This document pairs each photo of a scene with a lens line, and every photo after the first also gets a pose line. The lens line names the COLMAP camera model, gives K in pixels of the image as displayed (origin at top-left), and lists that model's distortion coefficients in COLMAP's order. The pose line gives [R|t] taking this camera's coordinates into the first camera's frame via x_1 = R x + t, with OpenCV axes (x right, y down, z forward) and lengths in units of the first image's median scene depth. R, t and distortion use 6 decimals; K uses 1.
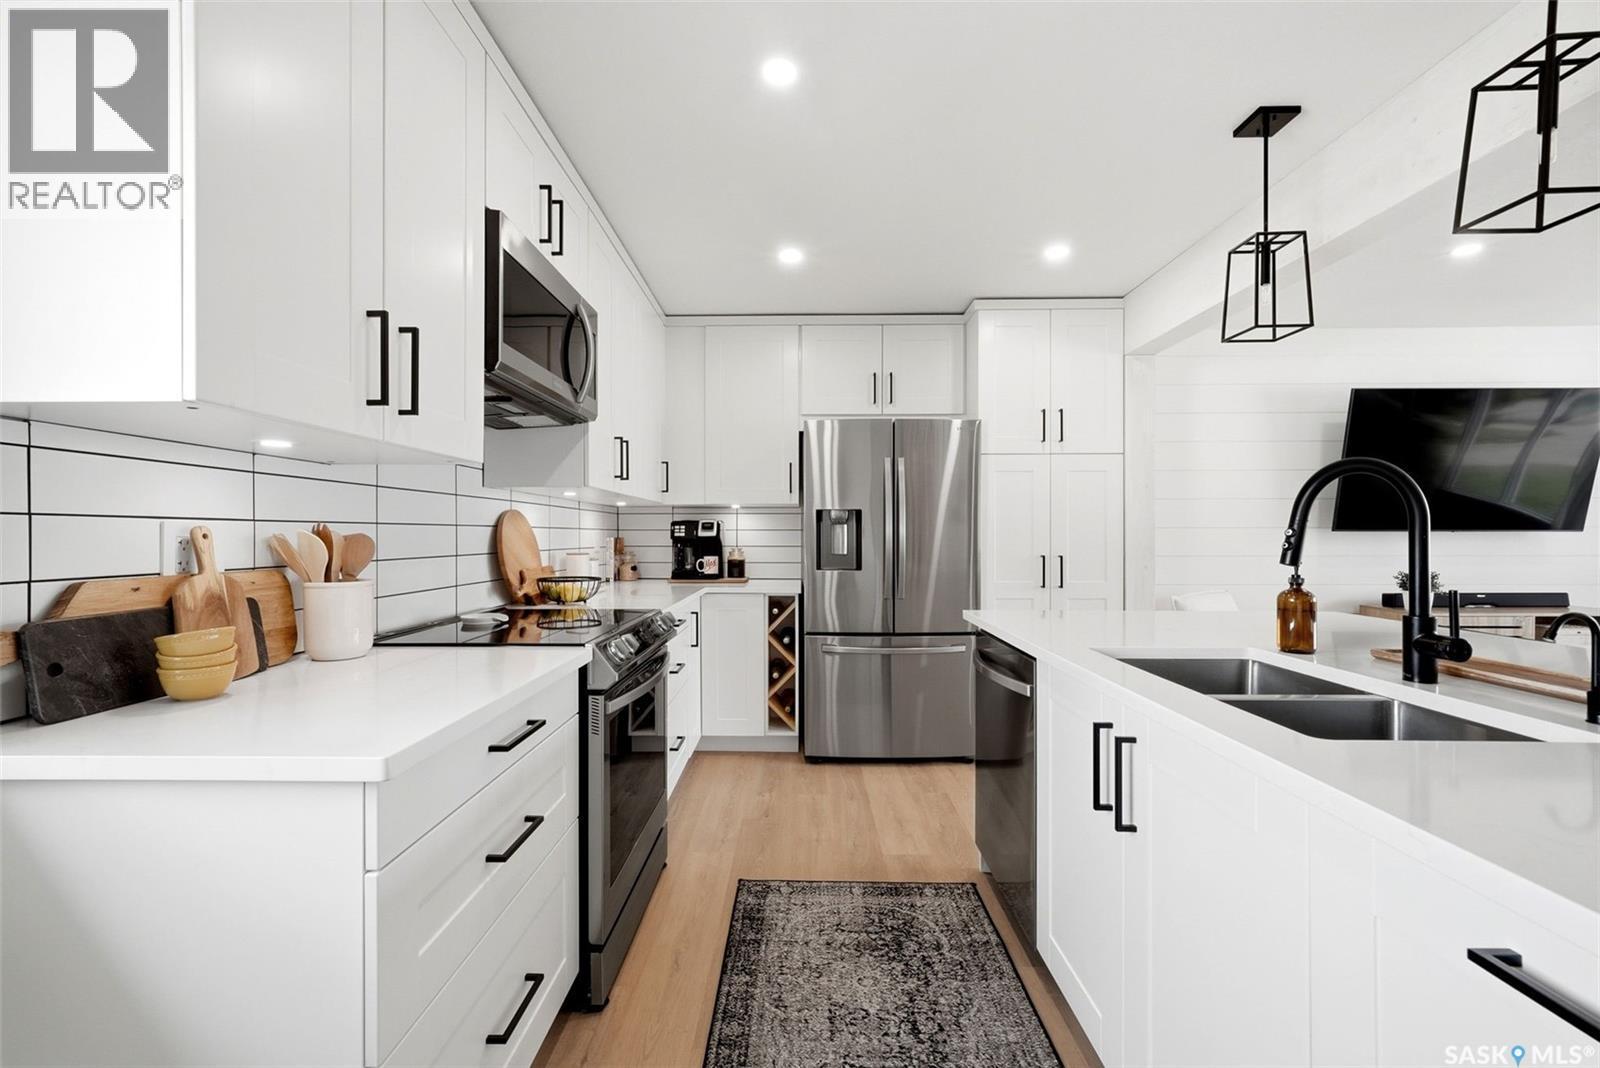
lens RADIAL K [[661.6, 0, 800.0], [0, 661.6, 534.0], [0, 0, 1]] dist [0.000500, 0.000360]
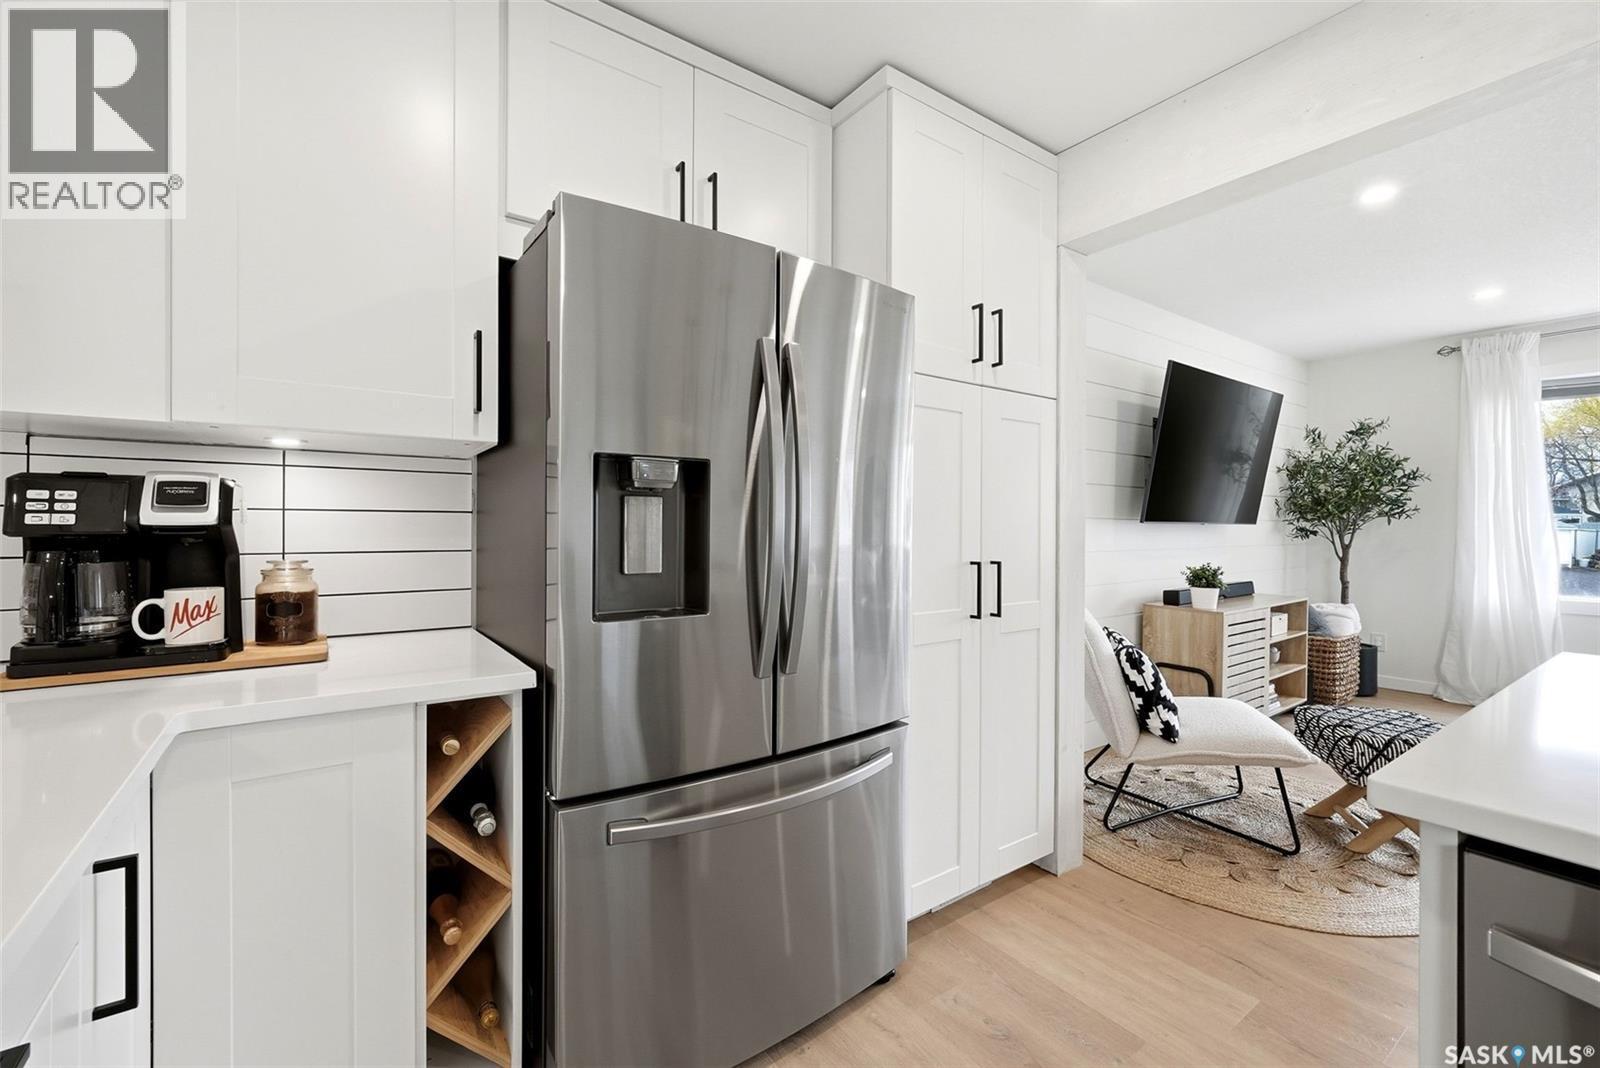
lens RADIAL K [[645.9, 0, 770.8], [0, 645.9, 527.1], [0, 0, 1]] dist [-0.006277, 0.000203]
pose [[0.814719, 0.001783, 0.579854, -0.089660], [-0.005088, 0.999979, 0.004074, 0.001074], [-0.579834, -0.006269, 0.814710, 0.597732]]
